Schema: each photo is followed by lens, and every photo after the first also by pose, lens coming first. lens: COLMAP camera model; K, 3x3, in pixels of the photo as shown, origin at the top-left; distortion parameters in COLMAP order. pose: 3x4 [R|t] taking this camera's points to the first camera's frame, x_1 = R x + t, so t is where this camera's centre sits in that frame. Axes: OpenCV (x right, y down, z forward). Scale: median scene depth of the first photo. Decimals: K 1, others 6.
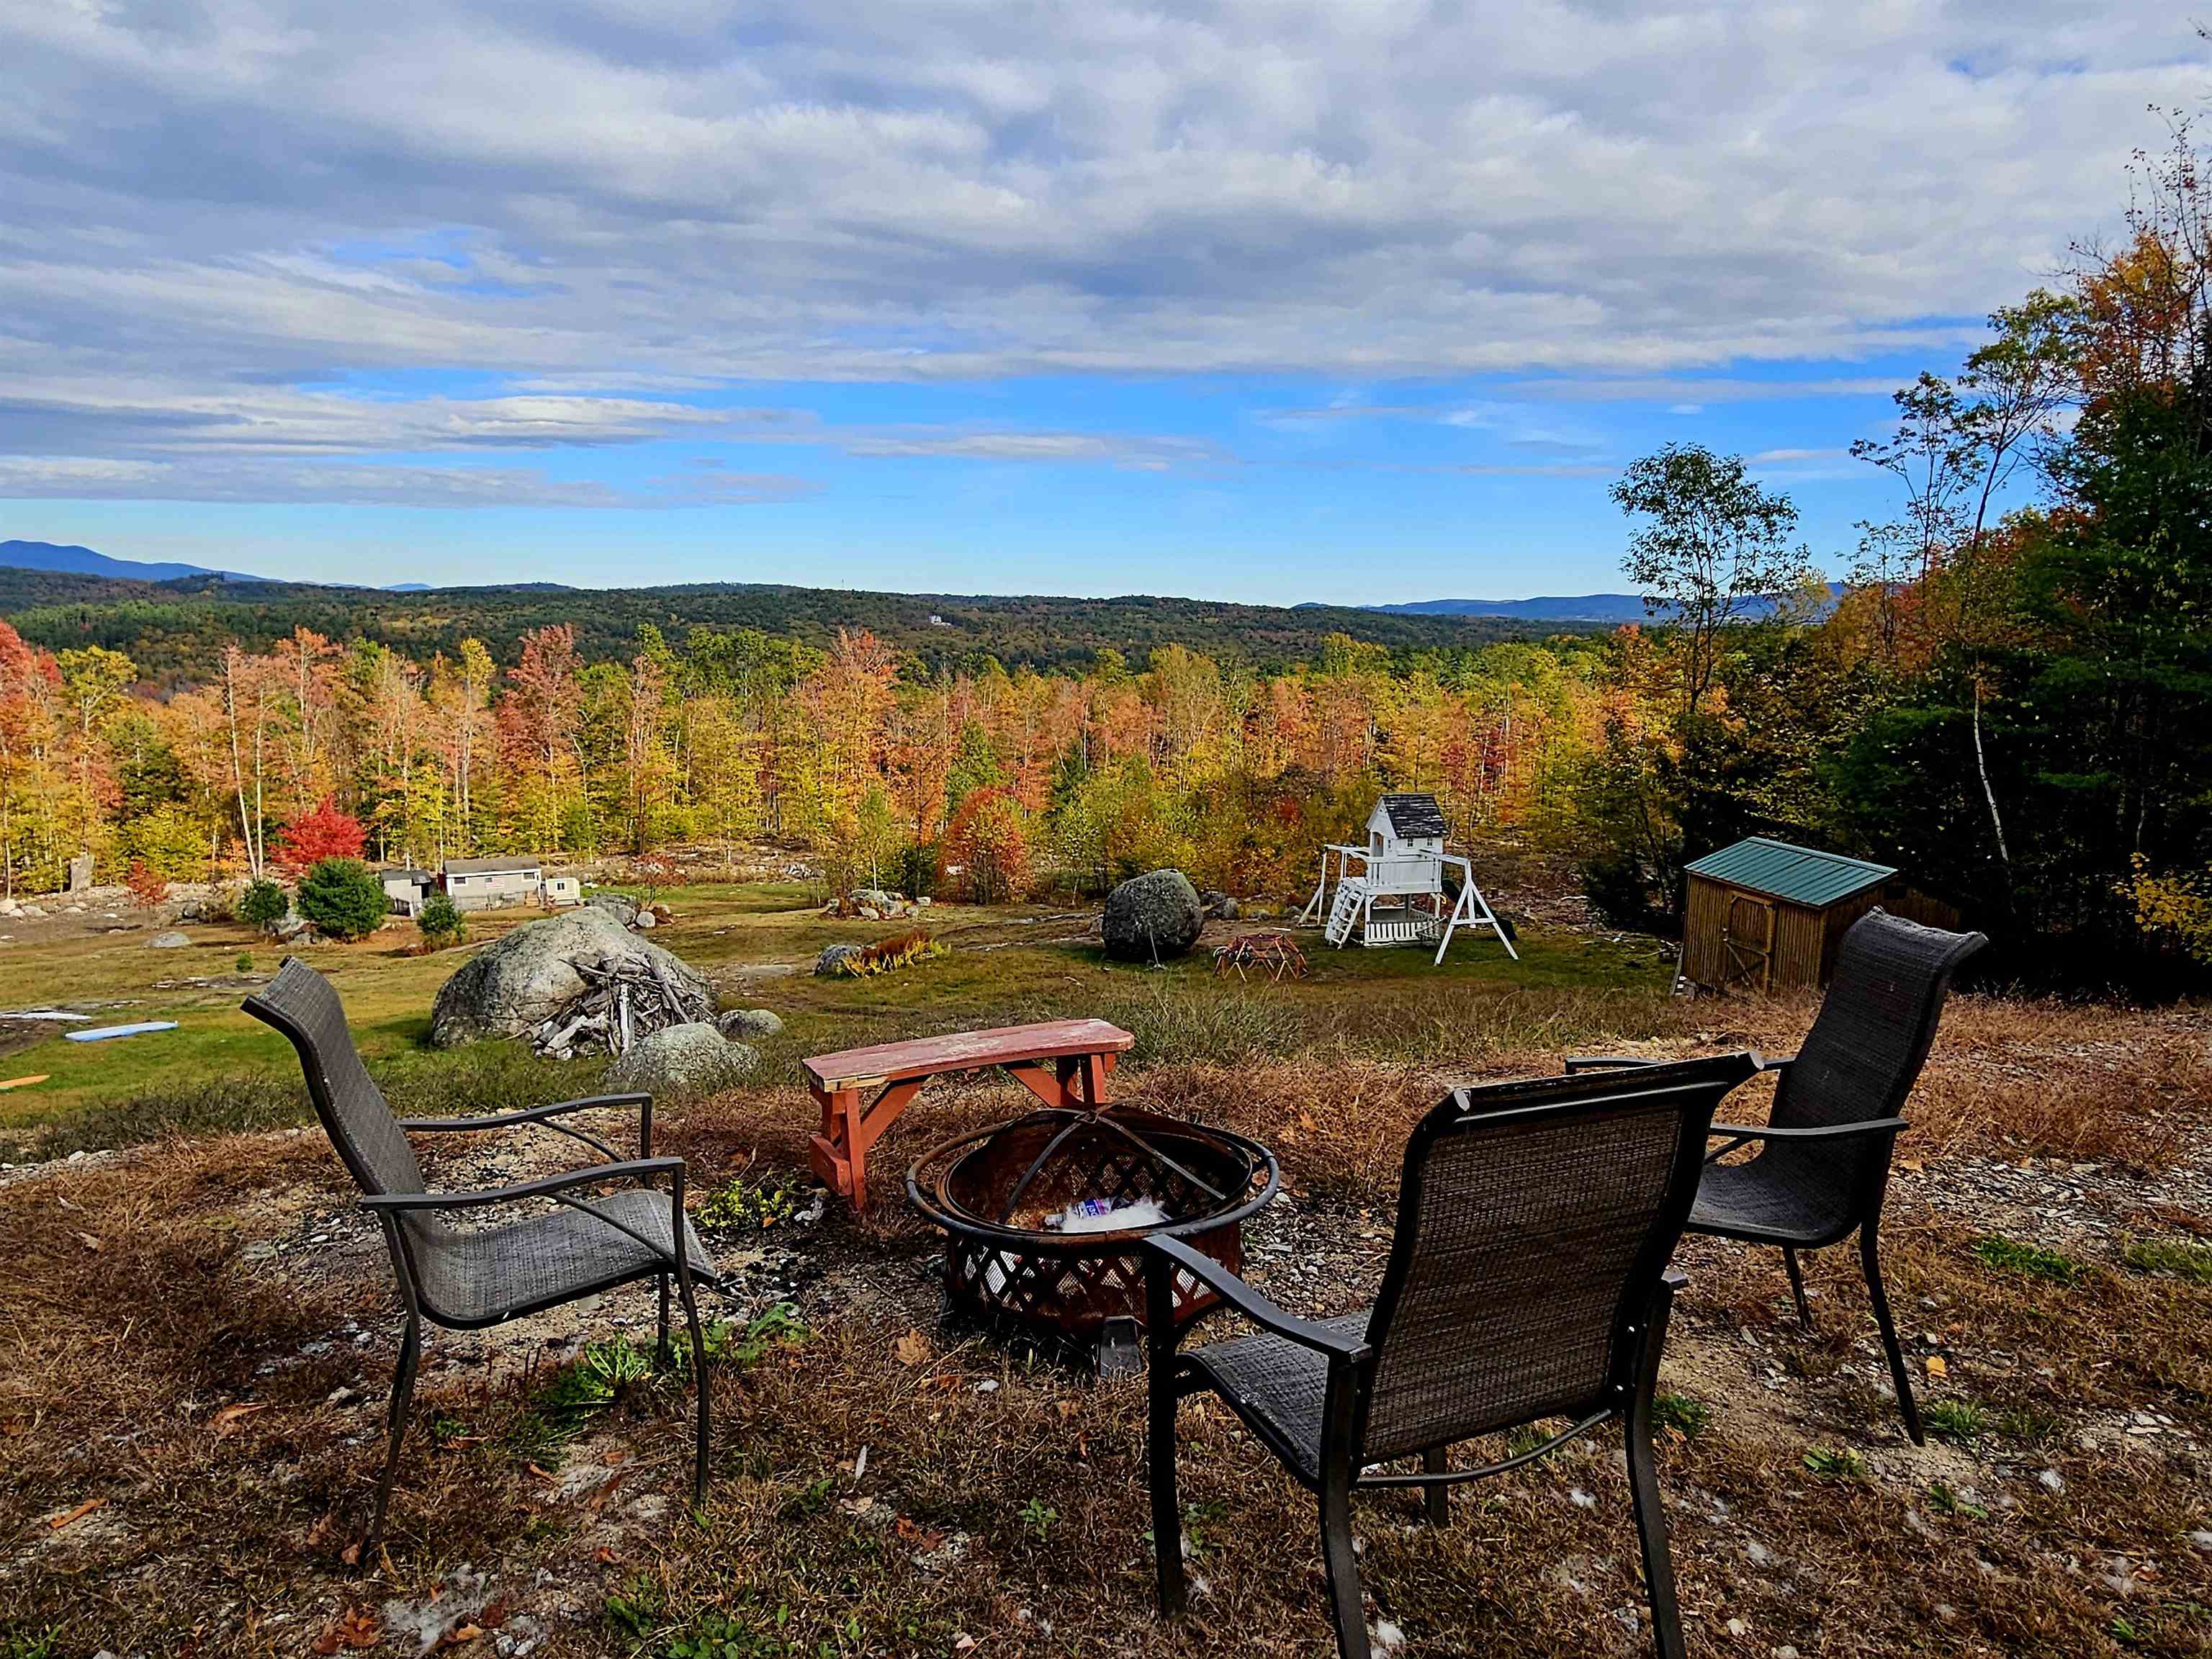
lens RADIAL K [[1461.3, 0, 1106.0], [0, 1461.3, 829.5], [0, 0, 1]] dist [0.002258, 0.002494]
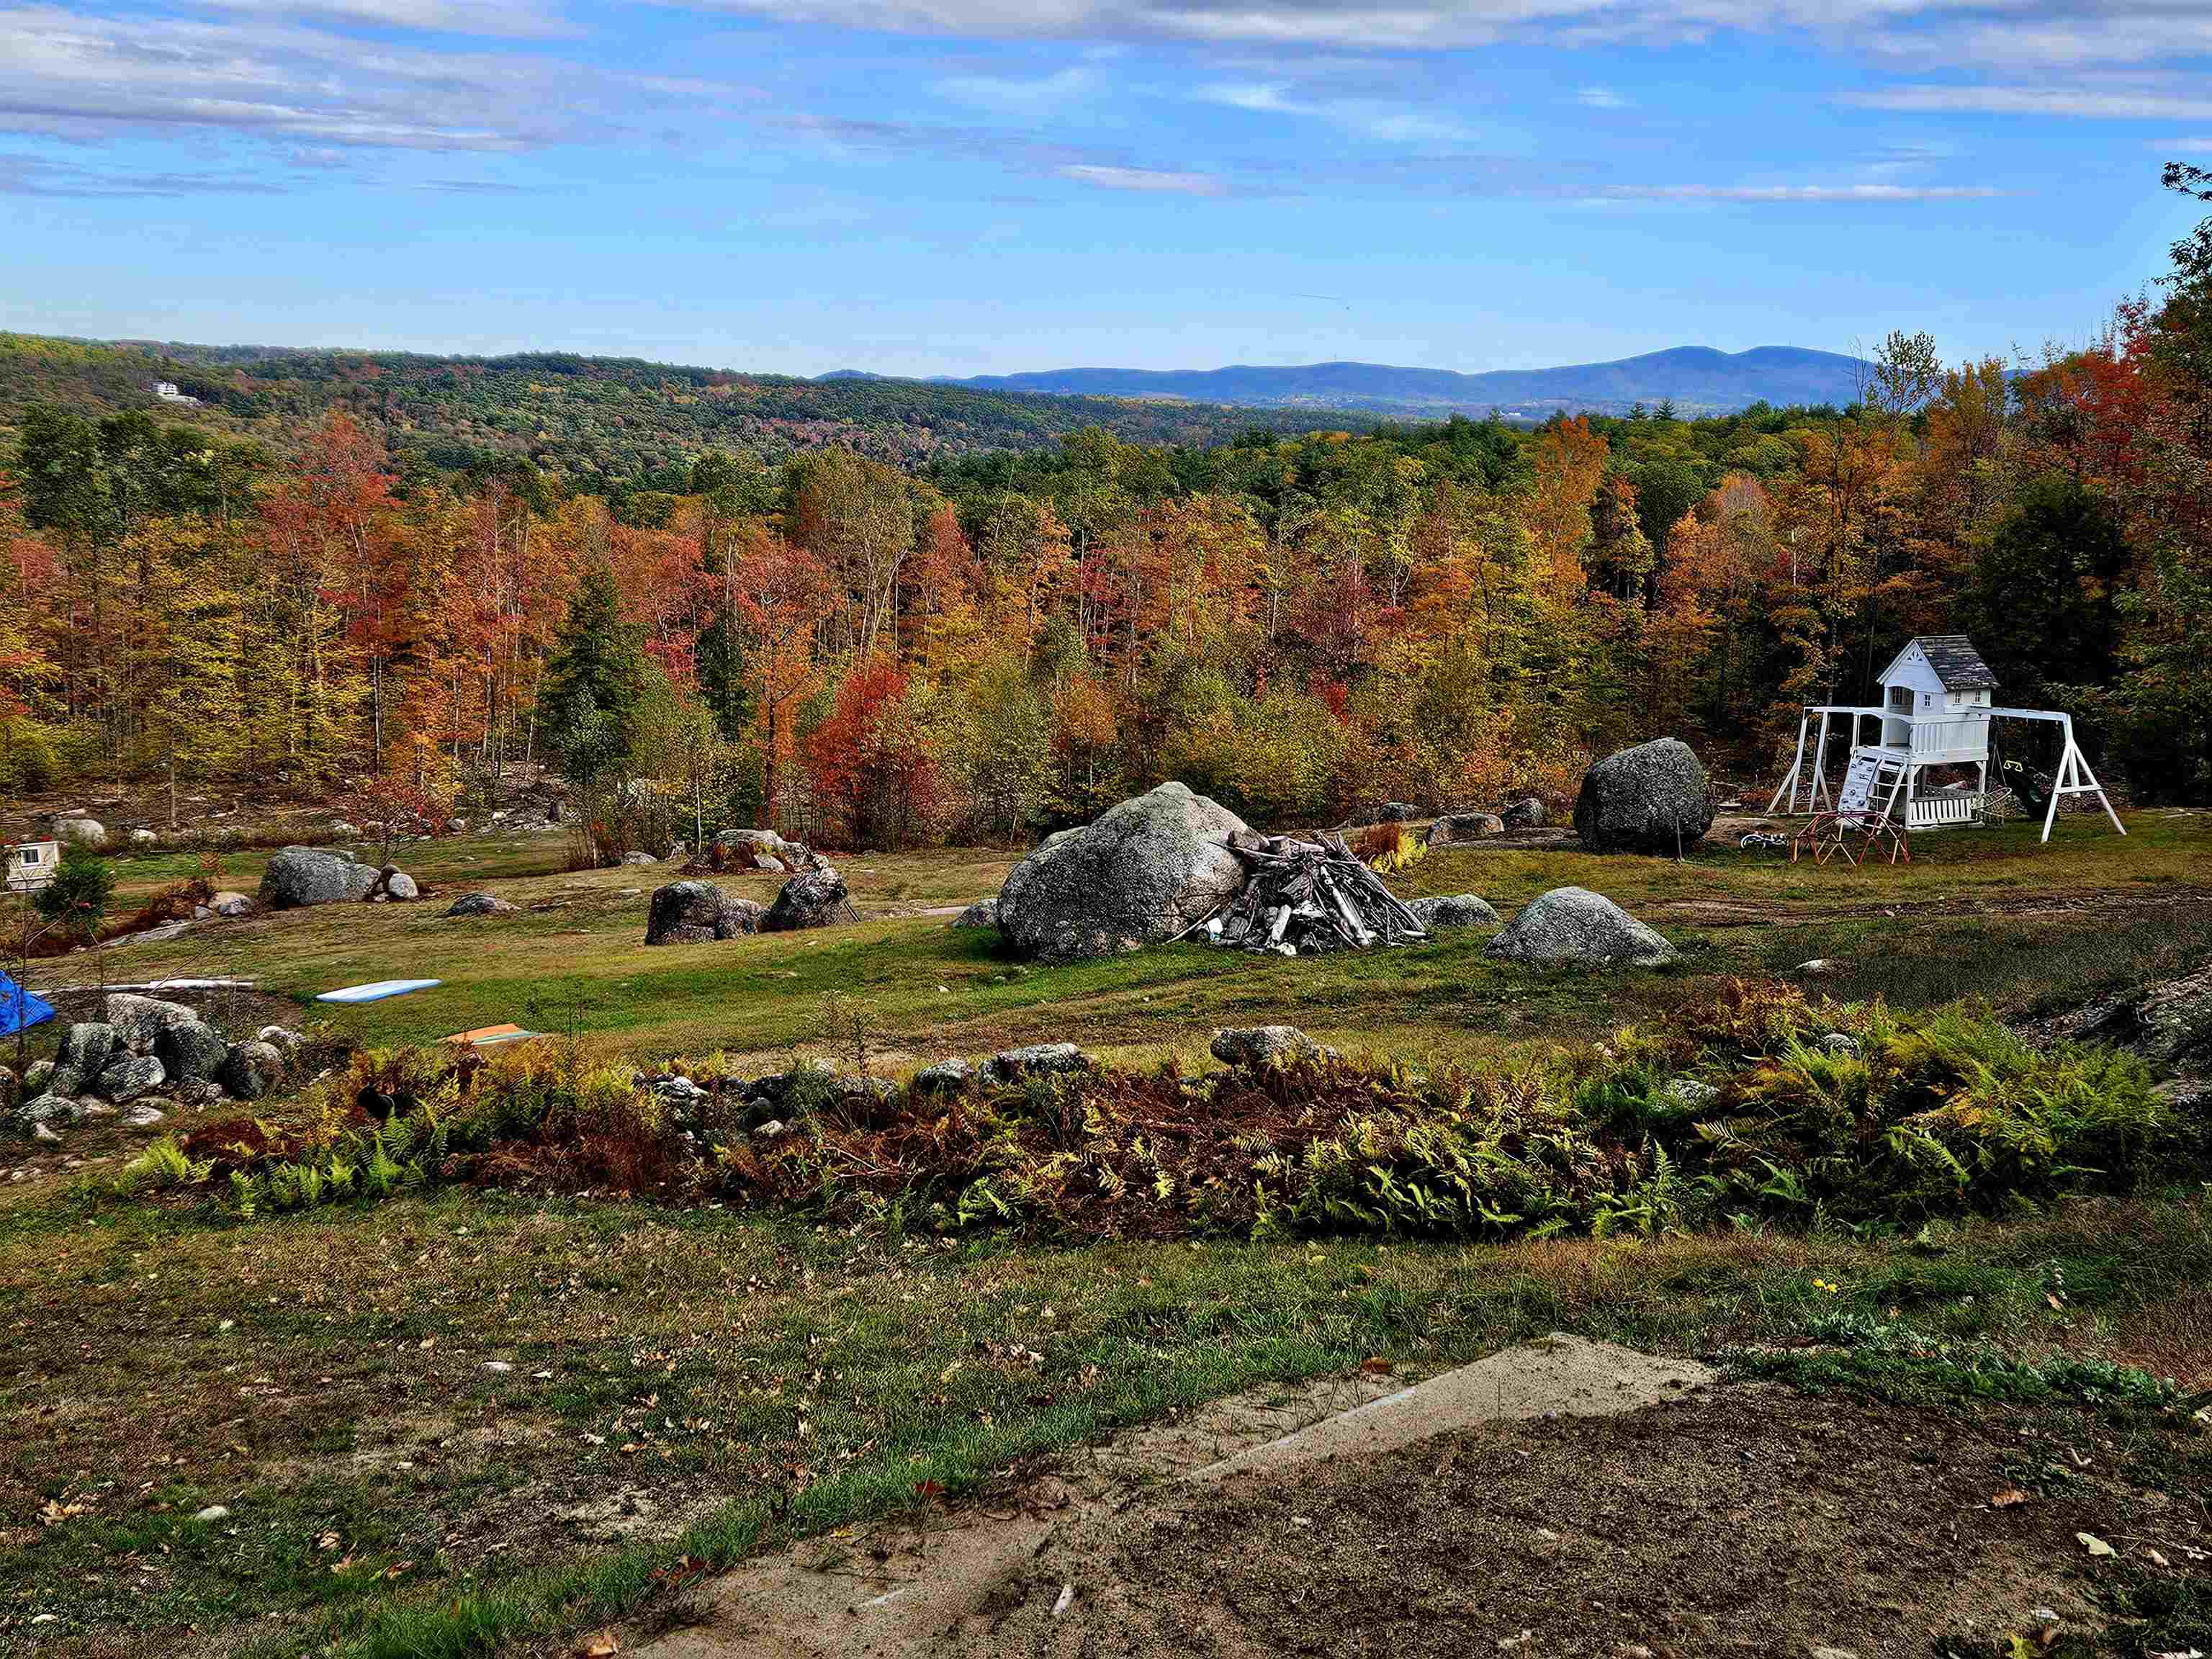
lens RADIAL K [[2626.2, 0, 1027.0], [0, 2626.2, 827.4], [0, 0, 1]] dist [0.070390, -0.019340]
pose [[0.972872, -0.026194, 0.229856, -0.170879], [0.021916, 0.999536, 0.021144, 0.010480], [-0.230303, -0.015533, 0.972995, -0.077195]]
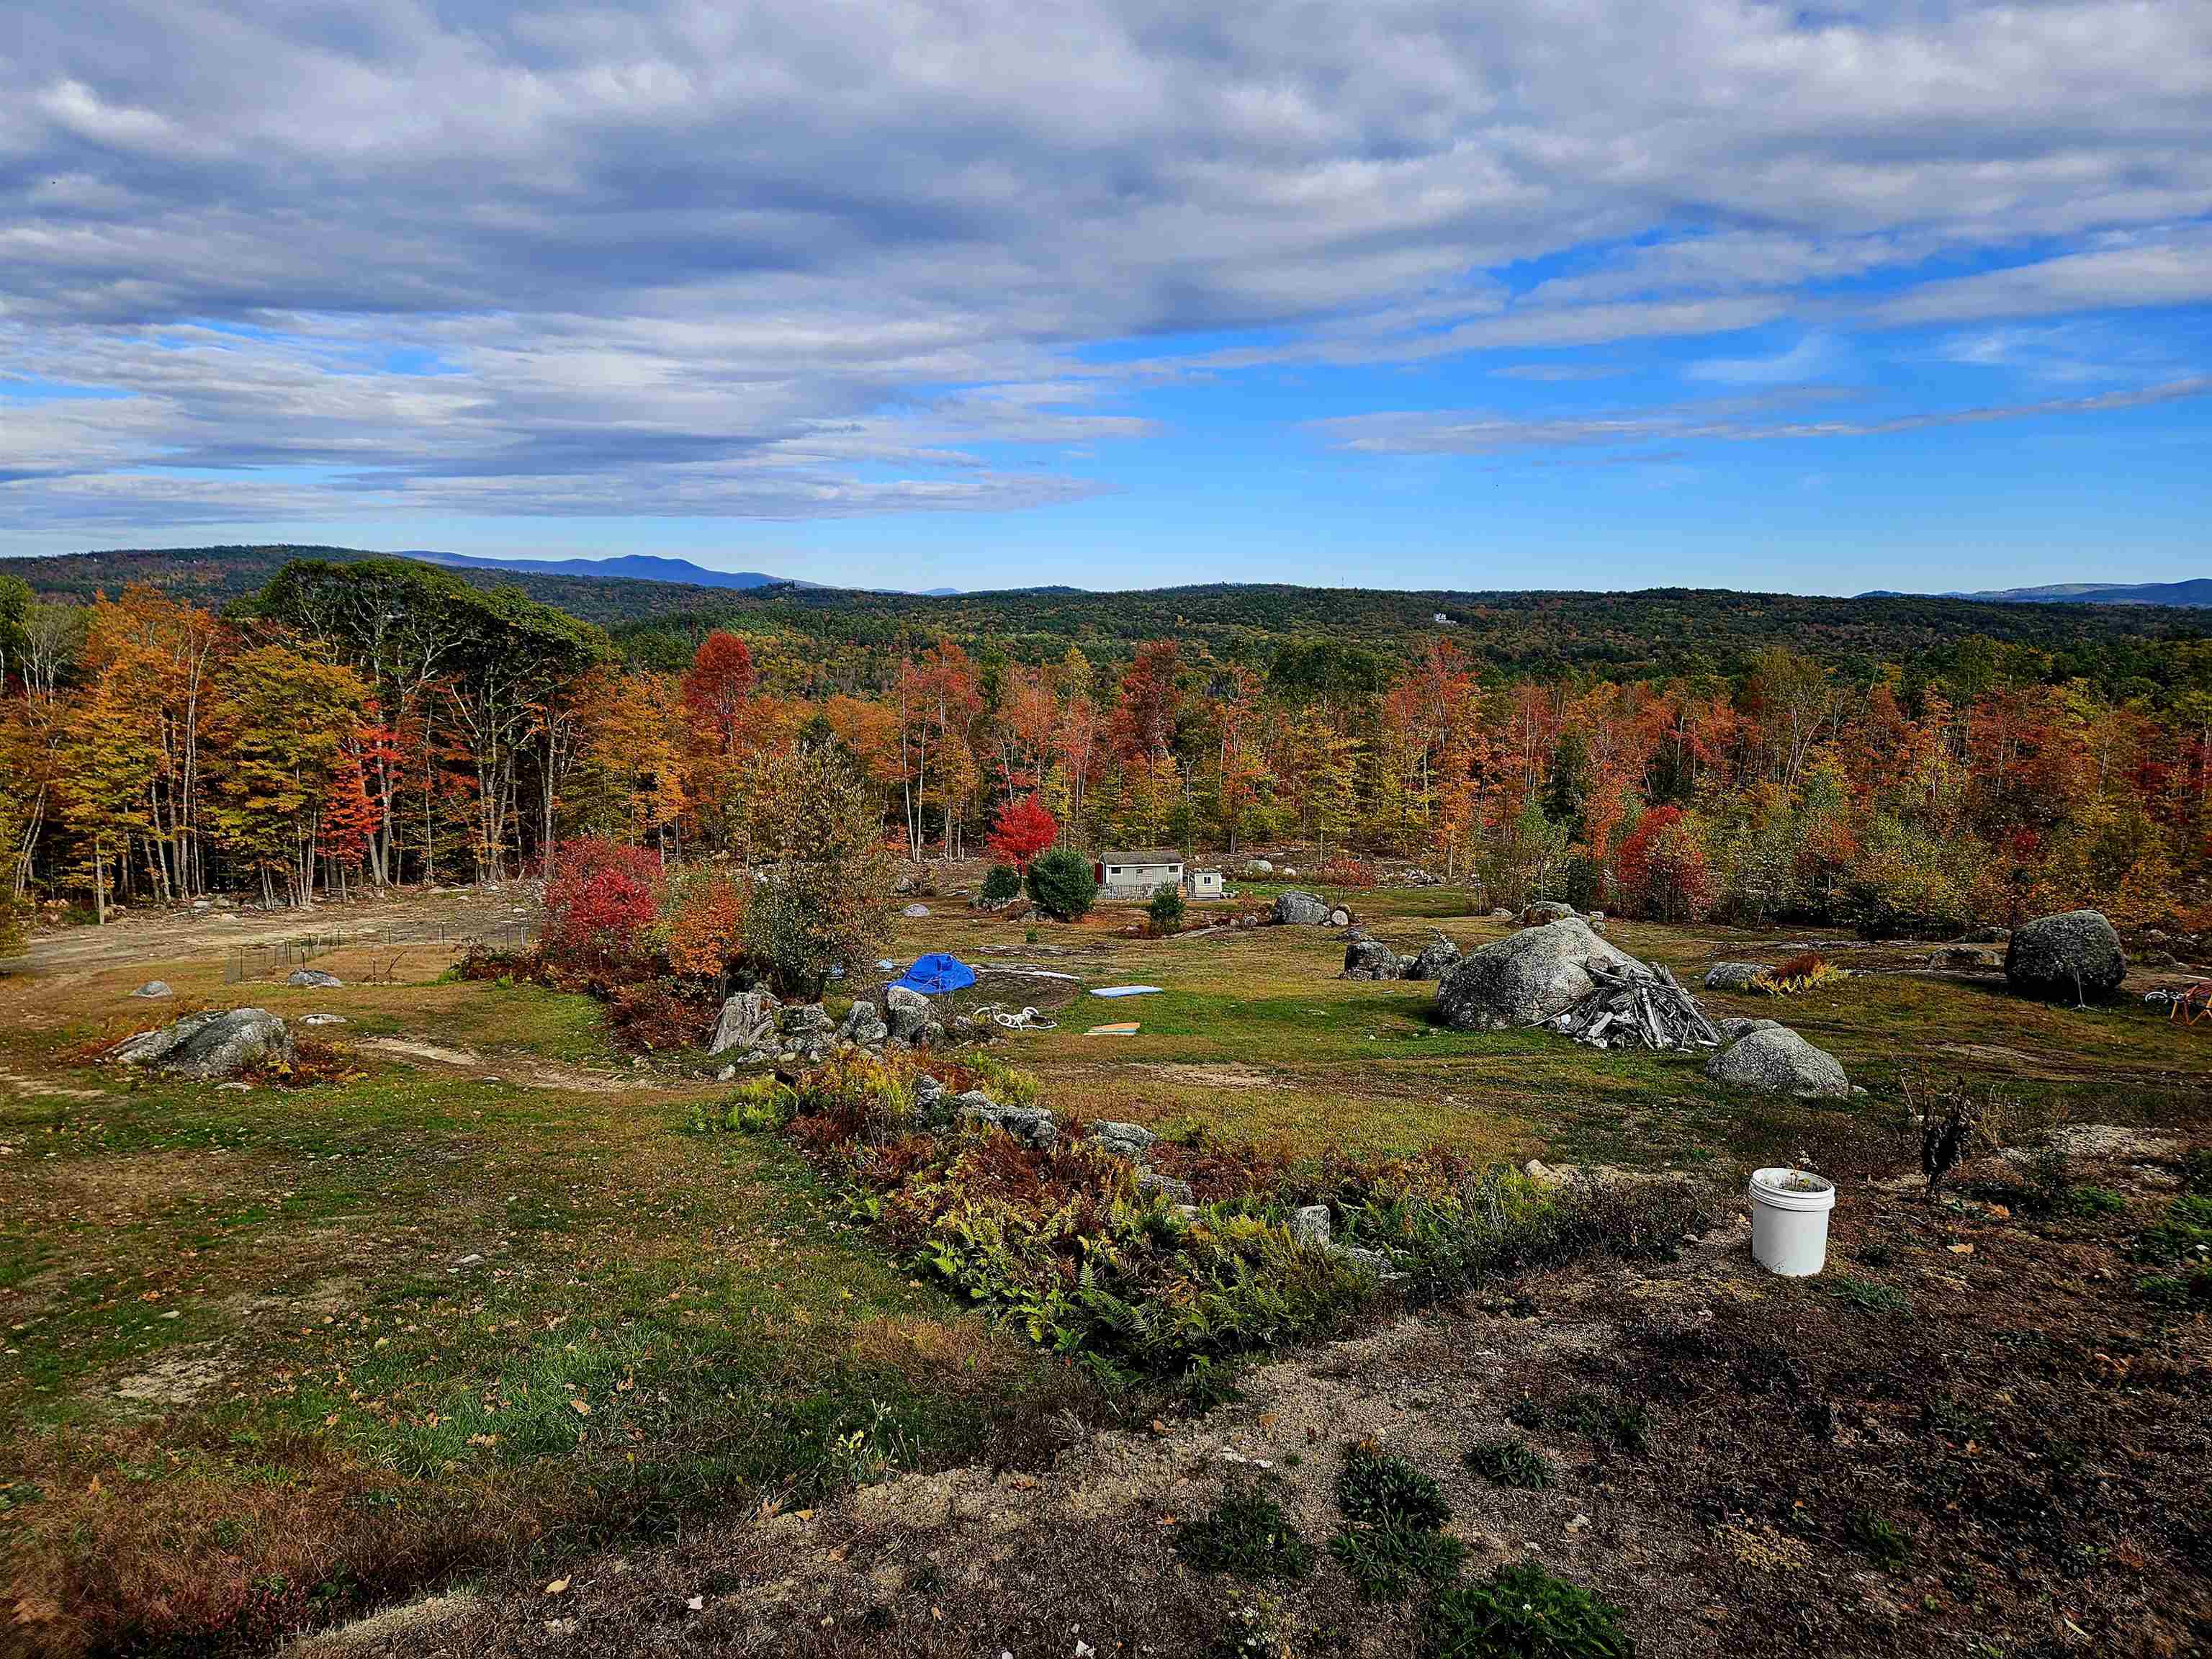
lens RADIAL K [[1477.8, 0, 1072.6], [0, 1477.8, 816.5], [0, 0, 1]] dist [0.095683, -0.087170]
pose [[0.943752, 0.035539, -0.328740, -0.077803], [-0.038162, 0.999270, -0.001528, -0.002510], [0.328446, 0.013988, 0.944419, -0.059280]]
